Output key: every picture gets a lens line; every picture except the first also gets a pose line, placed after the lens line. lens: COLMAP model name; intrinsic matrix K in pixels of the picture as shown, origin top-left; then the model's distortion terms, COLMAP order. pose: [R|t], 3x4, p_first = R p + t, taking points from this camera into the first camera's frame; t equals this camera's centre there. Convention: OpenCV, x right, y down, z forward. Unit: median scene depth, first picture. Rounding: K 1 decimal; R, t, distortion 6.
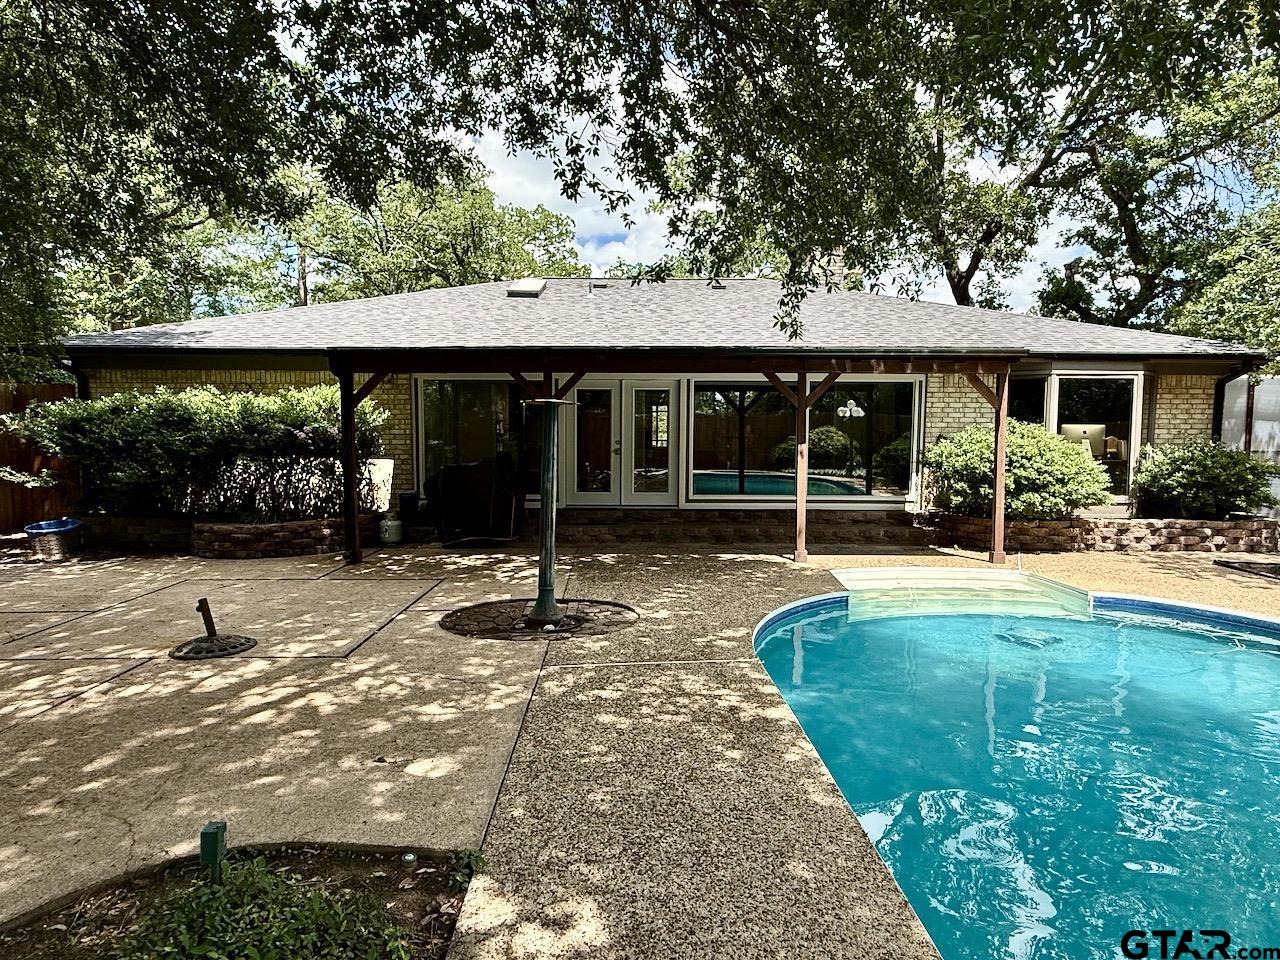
lens RADIAL K [[745.2, 0, 645.3], [0, 745.2, 490.2], [0, 0, 1]] dist [0.008078, 0.001352]
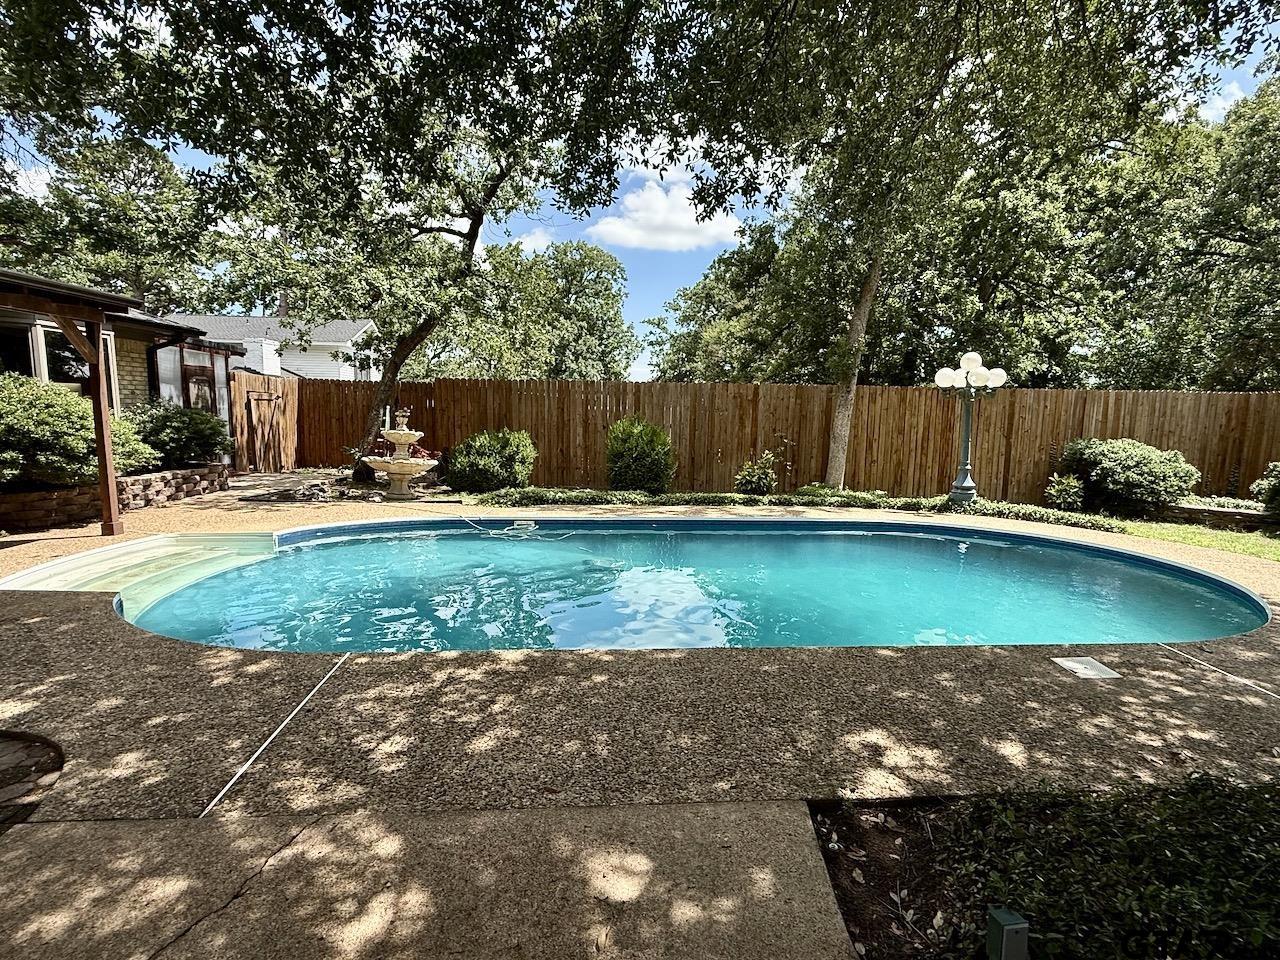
lens RADIAL K [[644.9, 0, 638.7], [0, 644.9, 488.6], [0, 0, 1]] dist [0.000875, -0.001250]
pose [[-0.035574, -0.131609, 0.990663, -0.282177], [0.066708, 0.988767, 0.133753, -0.017662], [-0.997138, 0.070843, -0.026395, 0.335107]]
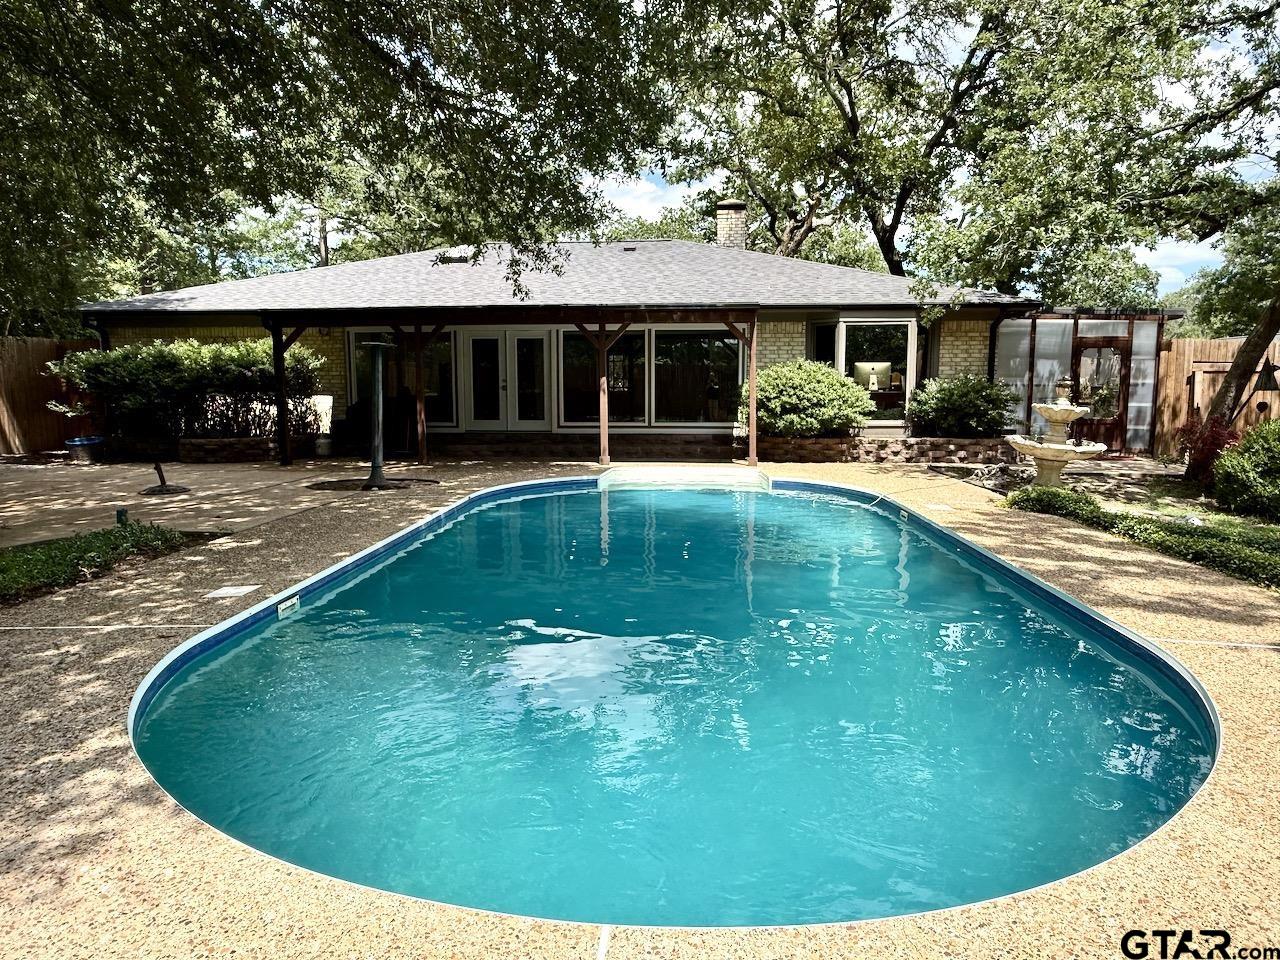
lens RADIAL K [[805.5, 0, 639.6], [0, 805.5, 483.3], [0, 0, 1]] dist [0.009053, 0.004013]
pose [[0.996106, 0.003633, -0.088093, 0.350760], [-0.000406, 0.999329, 0.036617, 0.066634], [0.088167, -0.036438, 0.995439, -0.387439]]
